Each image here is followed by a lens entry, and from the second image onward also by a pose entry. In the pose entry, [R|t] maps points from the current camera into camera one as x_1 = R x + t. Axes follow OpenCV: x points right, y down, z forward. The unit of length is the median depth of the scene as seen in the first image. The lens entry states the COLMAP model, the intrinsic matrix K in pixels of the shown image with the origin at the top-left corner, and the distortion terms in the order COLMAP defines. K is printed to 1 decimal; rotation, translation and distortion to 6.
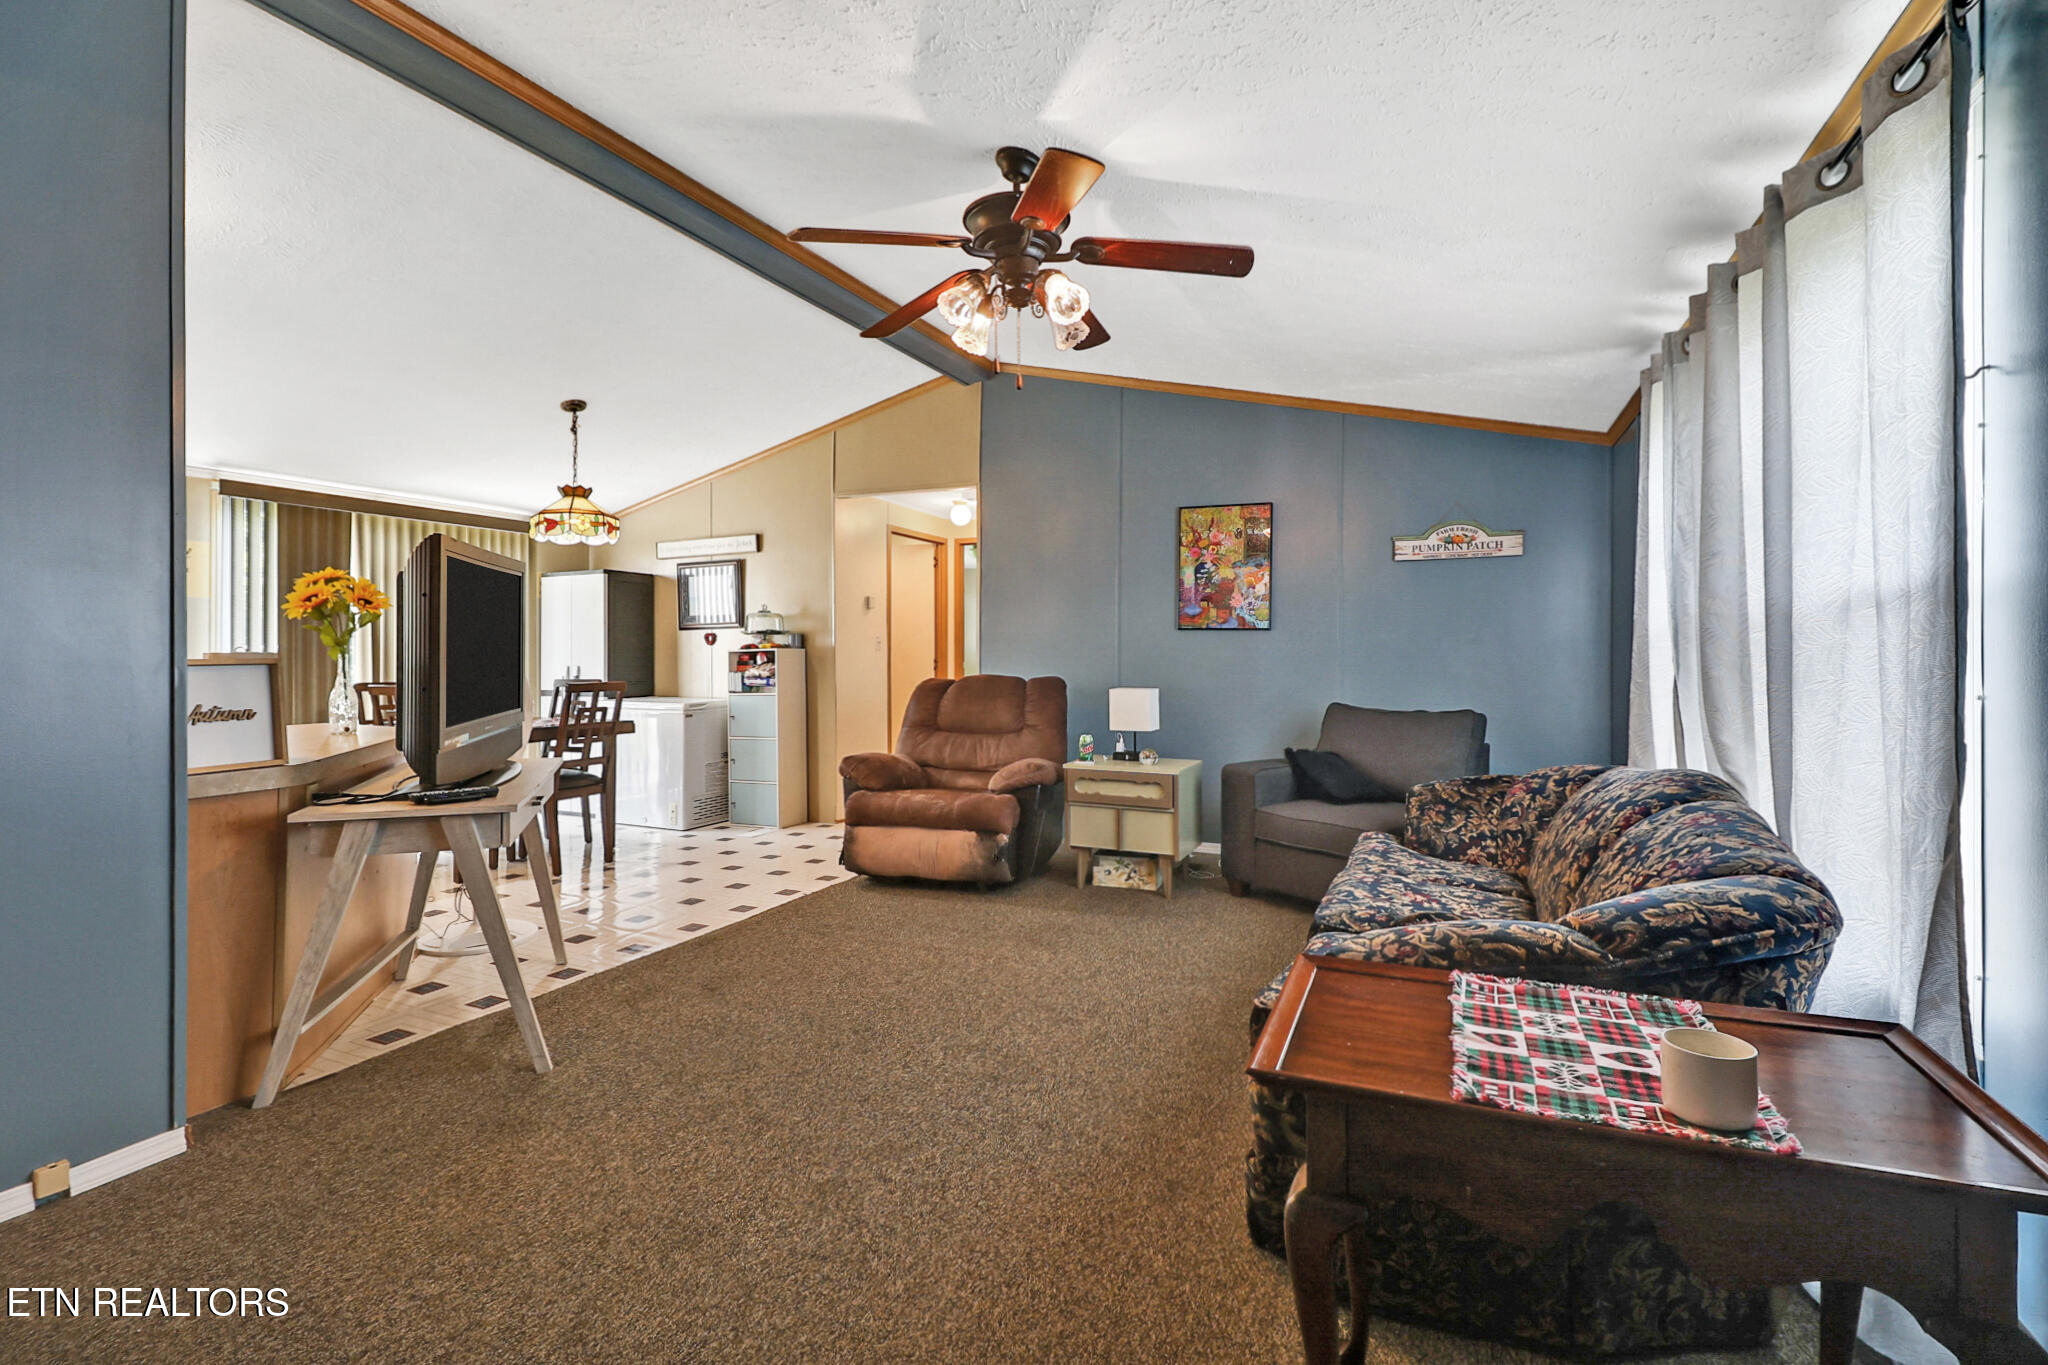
lens RADIAL K [[934.7, 0, 1036.4], [0, 934.7, 680.0], [0, 0, 1]] dist [-0.003066, -0.006570]
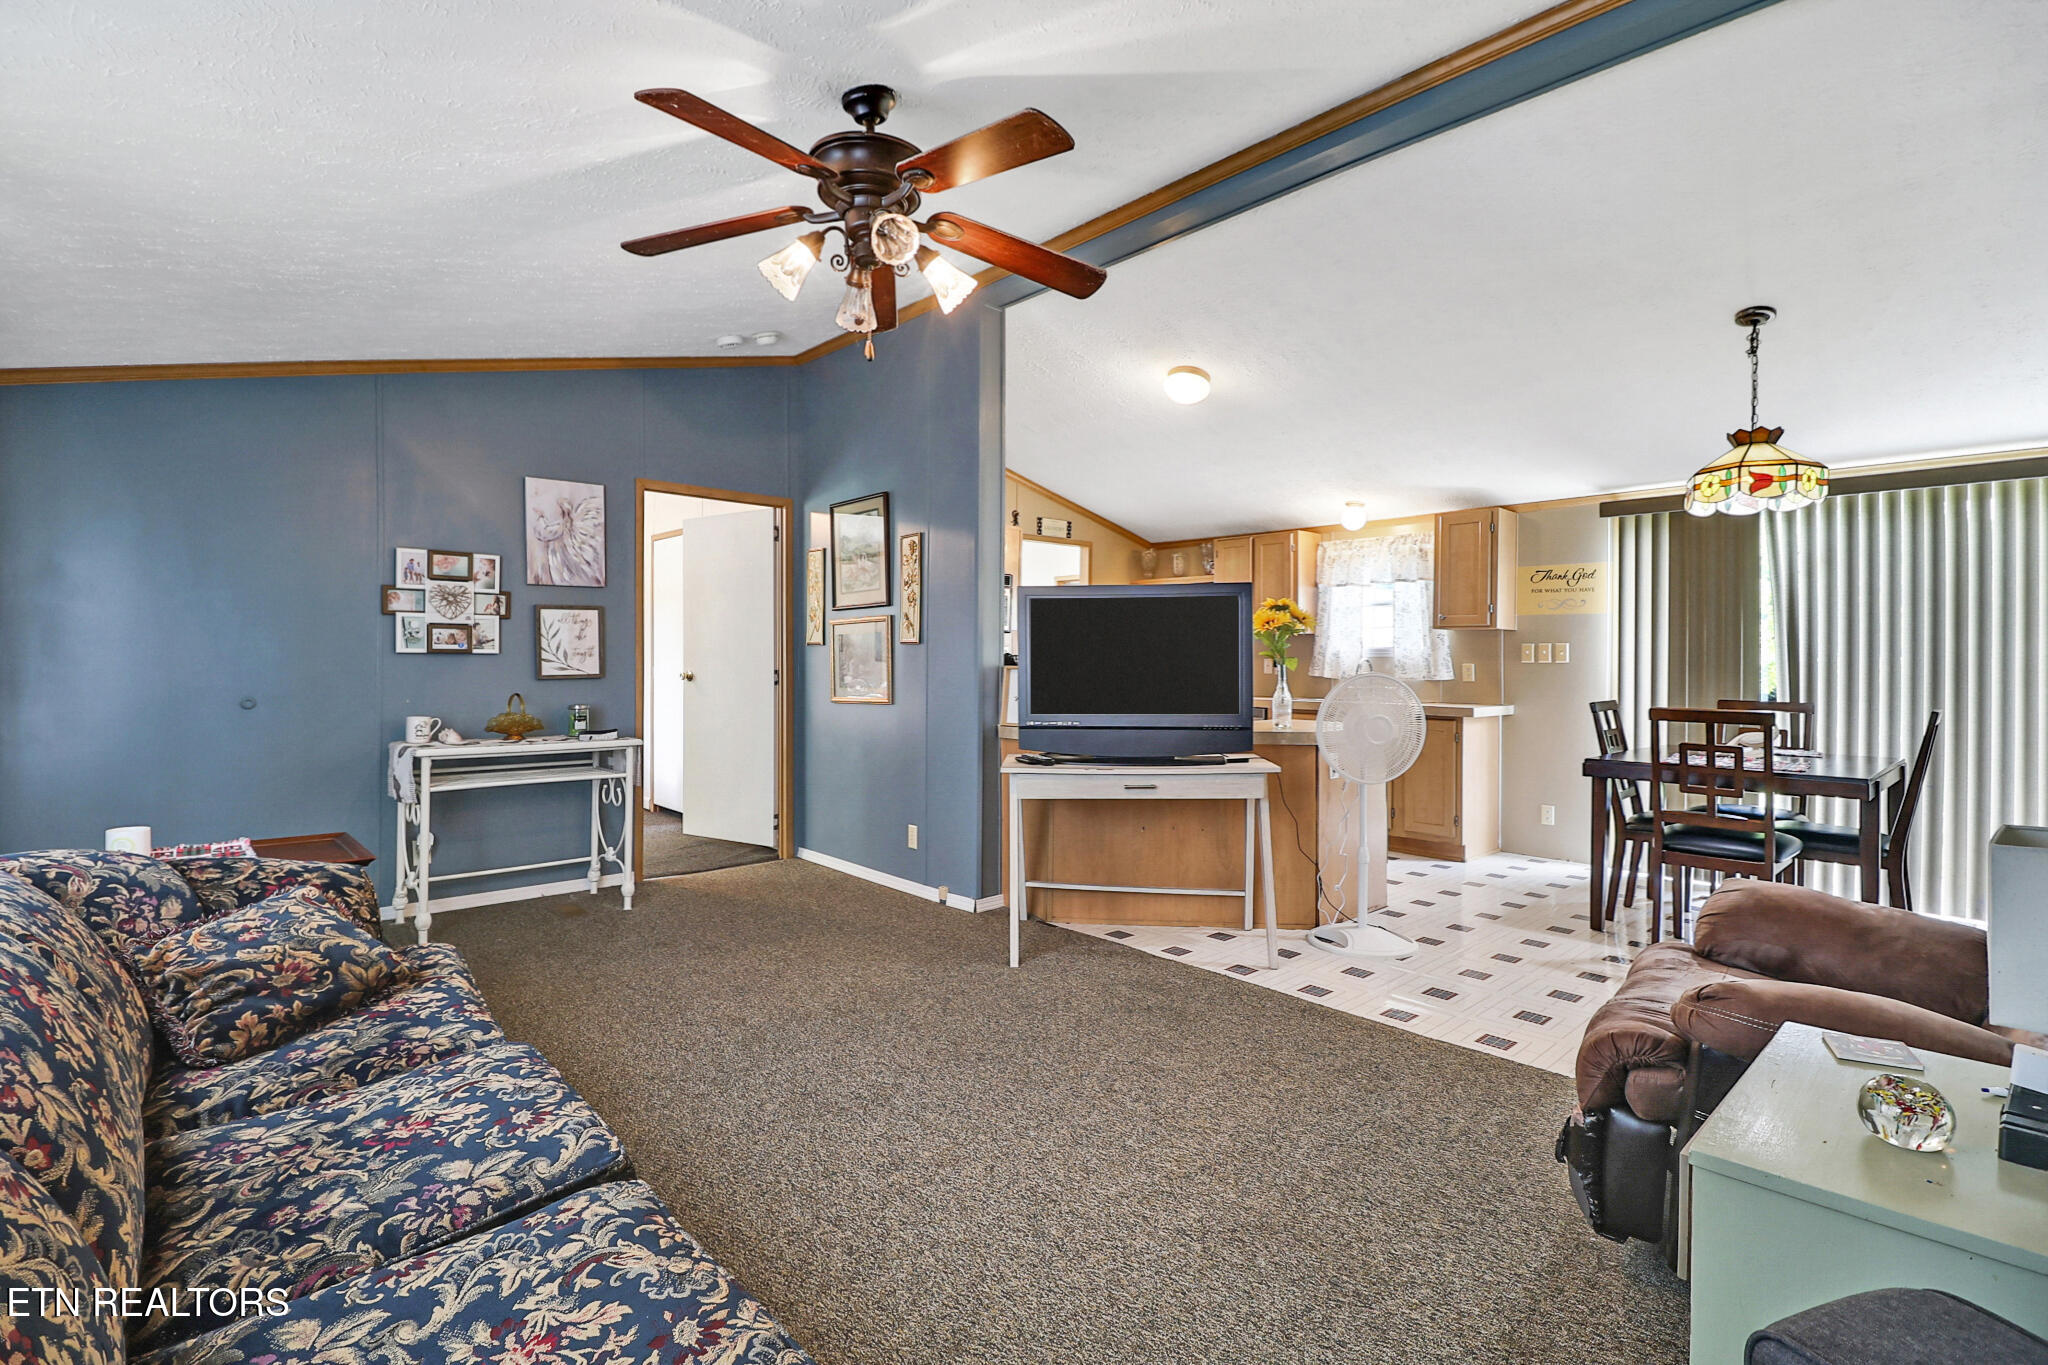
lens RADIAL K [[934.7, 0, 980.8], [0, 934.7, 674.4], [0, 0, 1]] dist [-0.003066, -0.006570]
pose [[-0.415820, 0.011851, -0.909370, 0.445214], [-0.031149, 0.999143, 0.027264, -0.029679], [0.908913, 0.039663, -0.415094, 0.897029]]
